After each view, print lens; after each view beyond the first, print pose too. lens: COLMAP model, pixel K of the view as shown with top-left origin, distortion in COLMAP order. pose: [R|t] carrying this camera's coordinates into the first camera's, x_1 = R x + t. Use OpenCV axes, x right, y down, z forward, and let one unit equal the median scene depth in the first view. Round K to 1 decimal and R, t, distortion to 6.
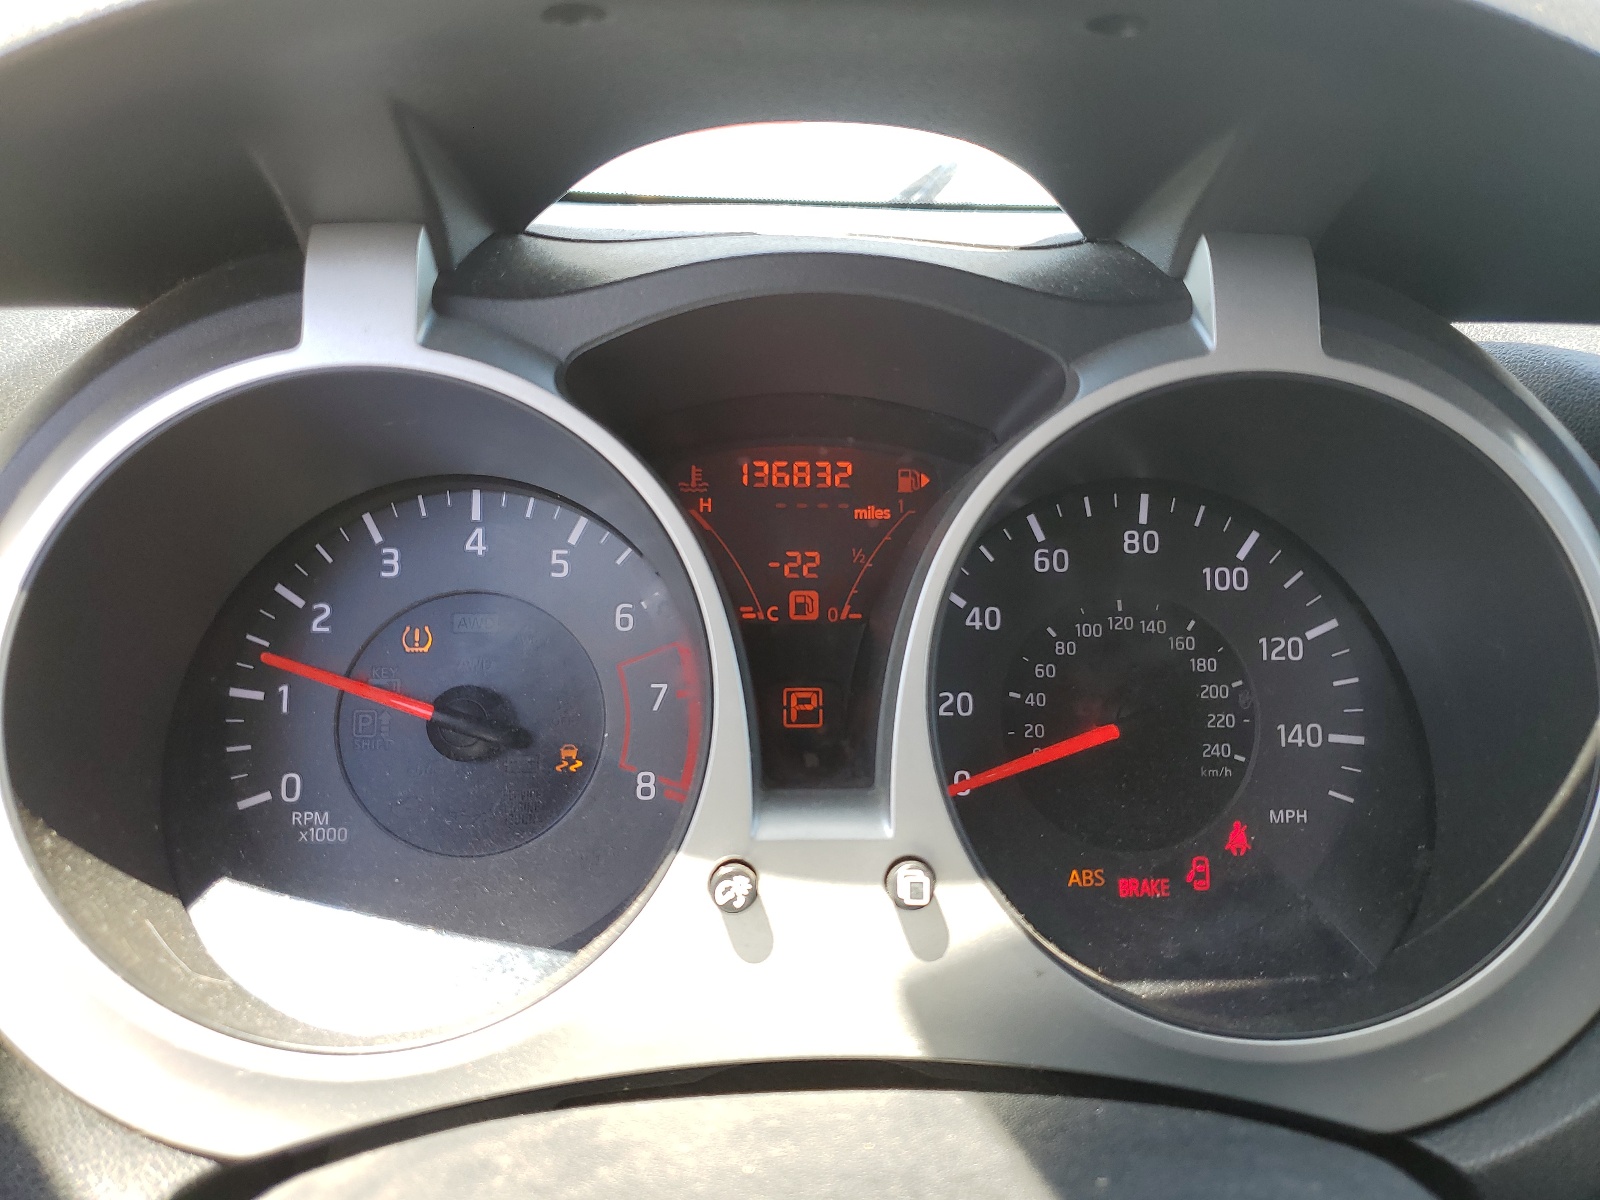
lens RADIAL K [[1218.9, 0, 800.9], [0, 1218.9, 597.8], [0, 0, 1]] dist [-0.014047, -0.002908]
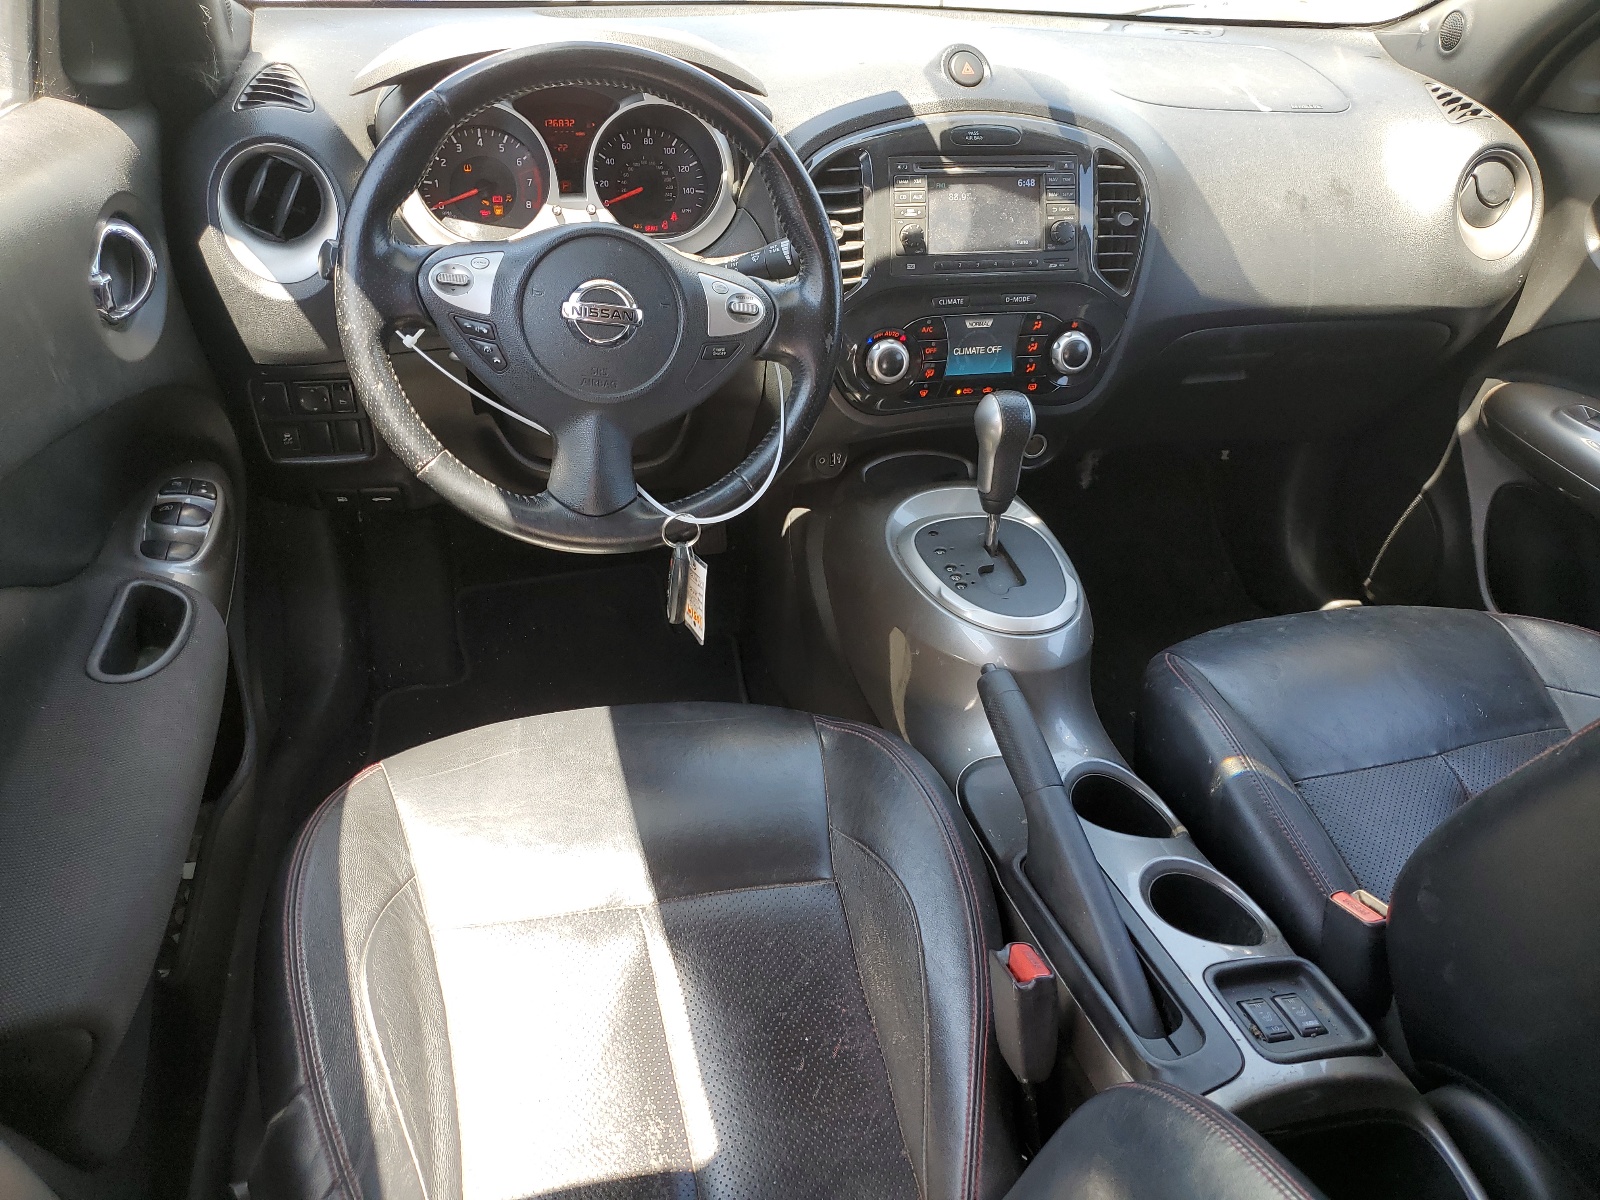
lens RADIAL K [[1218.9, 0, 799.3], [0, 1218.9, 598.1], [0, 0, 1]] dist [-0.014047, -0.002908]
pose [[0.977172, -0.076523, 0.198189, -0.148722], [0.015514, 0.956089, 0.292664, 0.233719], [-0.211882, -0.282908, 0.935451, -3.363024]]
